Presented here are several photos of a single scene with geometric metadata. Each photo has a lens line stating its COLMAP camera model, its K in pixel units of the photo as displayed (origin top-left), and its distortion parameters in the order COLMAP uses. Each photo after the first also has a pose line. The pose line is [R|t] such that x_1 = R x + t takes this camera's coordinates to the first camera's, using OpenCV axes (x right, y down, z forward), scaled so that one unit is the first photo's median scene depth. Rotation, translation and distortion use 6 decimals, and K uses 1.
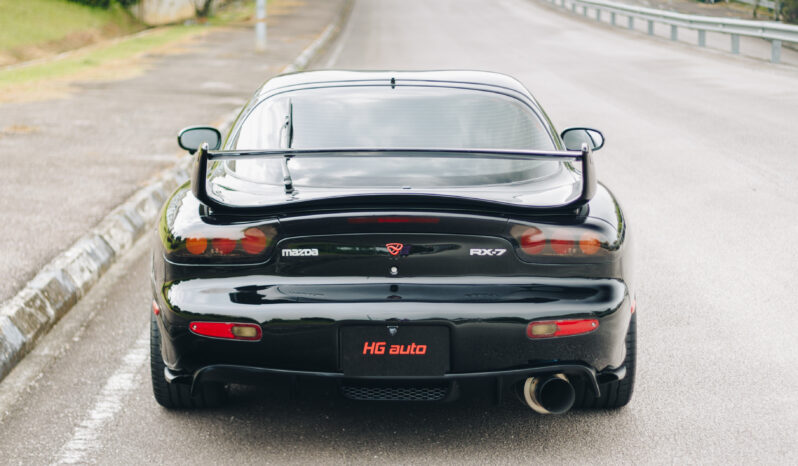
lens RADIAL K [[1765.5, 0, 399.0], [0, 1765.5, 233.0], [0, 0, 1]] dist [0.082668, -0.256778]
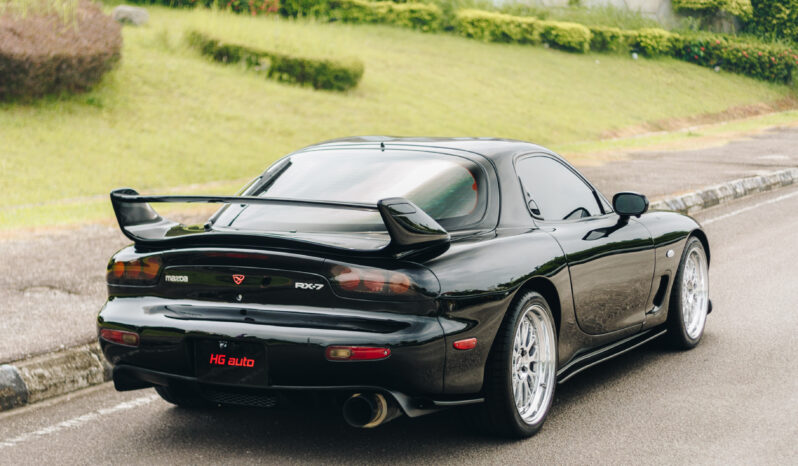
lens RADIAL K [[1751.2, 0, 444.4], [0, 1751.2, 232.3], [0, 0, 1]] dist [0.043361, -0.131211]
pose [[0.907738, 0.037510, -0.417857, 0.620101], [-0.054317, 0.998120, -0.028398, 0.003146], [0.416006, 0.048475, 0.908069, -0.043521]]
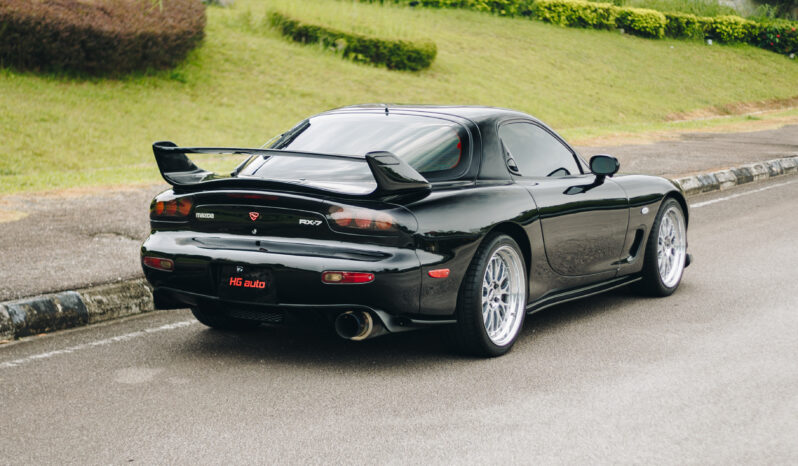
lens RADIAL K [[1751.2, 0, 444.4], [0, 1751.2, 232.3], [0, 0, 1]] dist [0.043361, -0.131211]
pose [[0.882208, 0.058719, -0.467184, 0.812558], [-0.074727, 0.997079, -0.015792, 0.032889], [0.464892, 0.048843, 0.884019, -0.224899]]
